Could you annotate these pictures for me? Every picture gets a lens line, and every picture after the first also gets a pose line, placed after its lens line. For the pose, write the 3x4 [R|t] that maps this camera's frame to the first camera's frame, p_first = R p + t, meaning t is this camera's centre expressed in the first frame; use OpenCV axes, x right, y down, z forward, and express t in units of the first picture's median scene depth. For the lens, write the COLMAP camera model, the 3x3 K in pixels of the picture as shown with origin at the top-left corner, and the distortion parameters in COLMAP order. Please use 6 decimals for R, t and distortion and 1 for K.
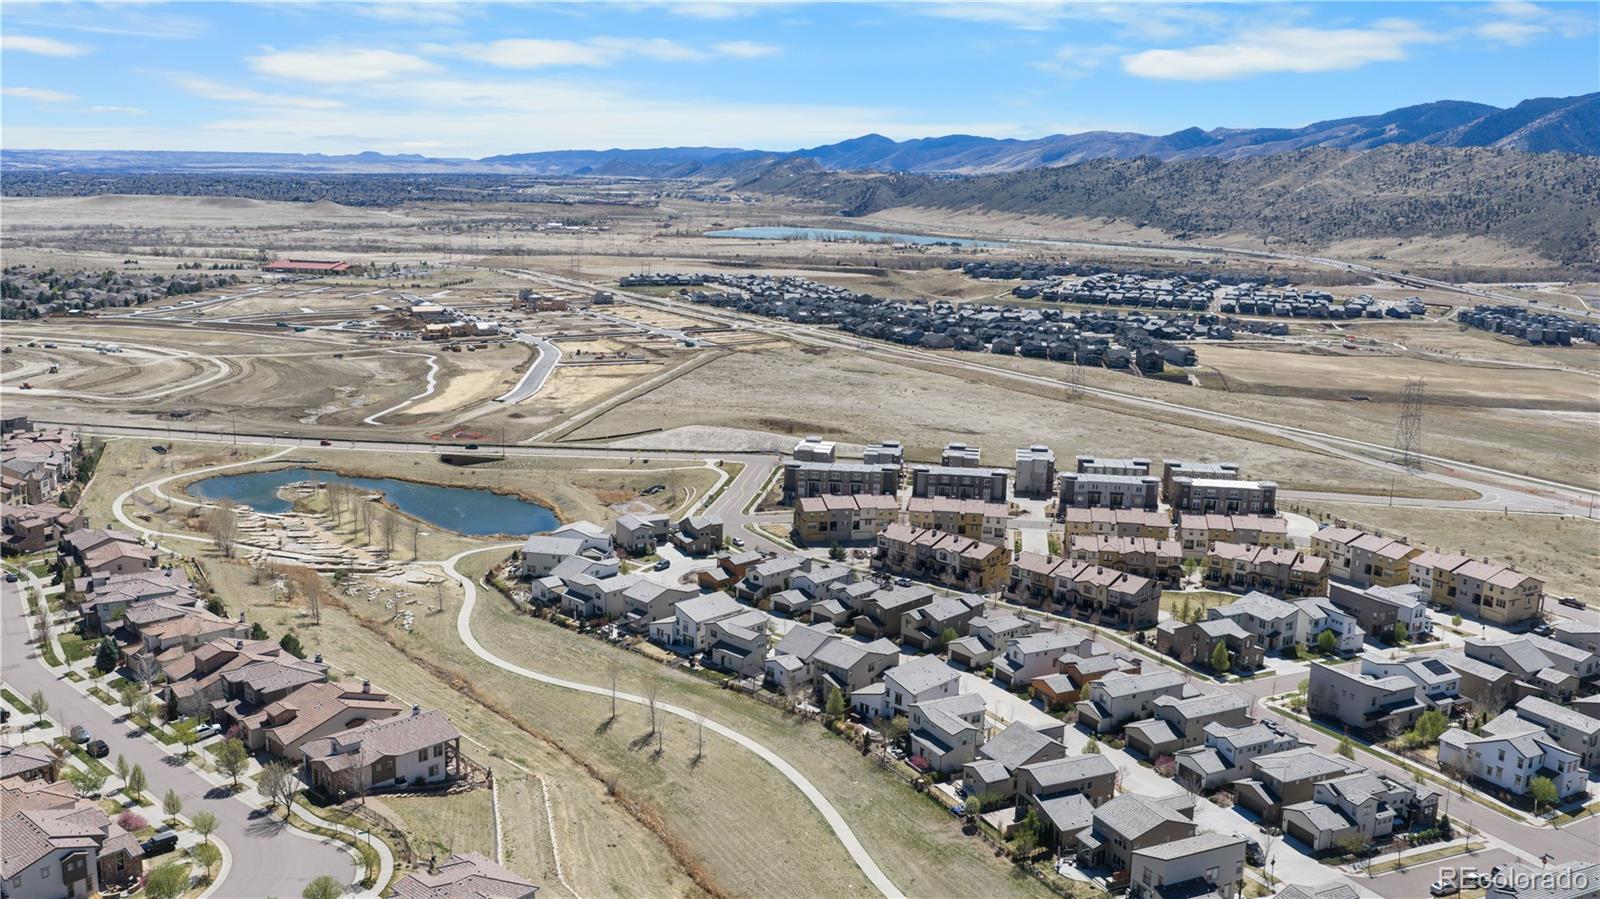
lens RADIAL K [[1310.5, 0, 823.4], [0, 1310.5, 491.4], [0, 0, 1]] dist [0.028976, -0.058010]
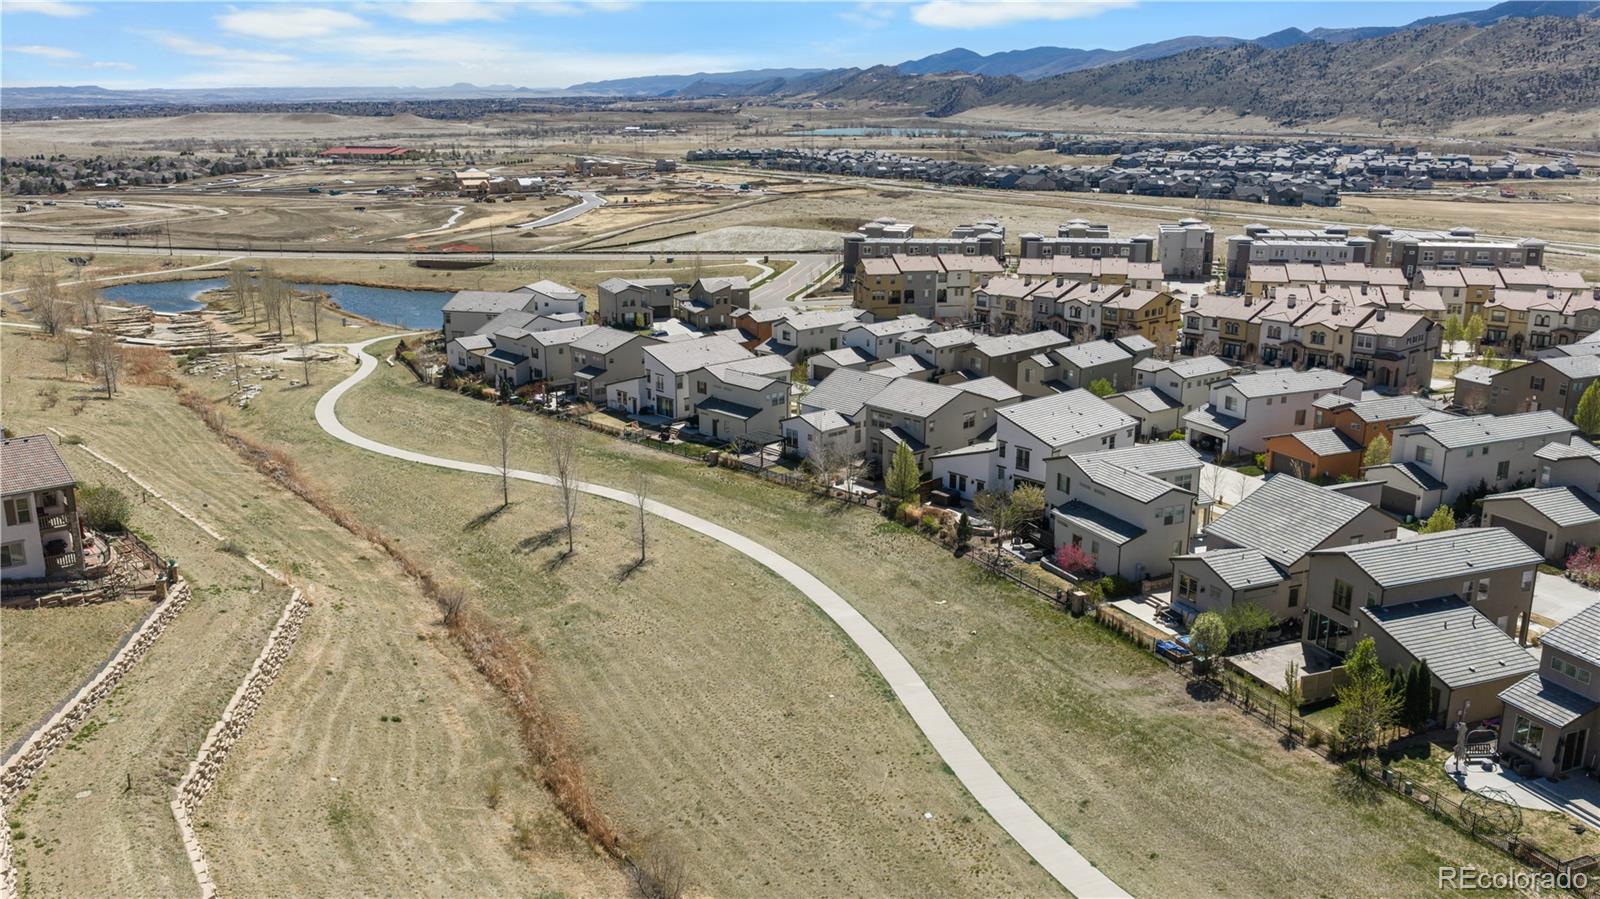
lens RADIAL K [[1310.5, 0, 823.4], [0, 1310.5, 491.4], [0, 0, 1]] dist [0.028976, -0.058010]
pose [[0.997786, -0.006424, -0.066203, 0.009713], [0.010682, 0.997882, 0.064166, 0.108271], [0.065650, -0.064732, 0.995741, 0.373411]]
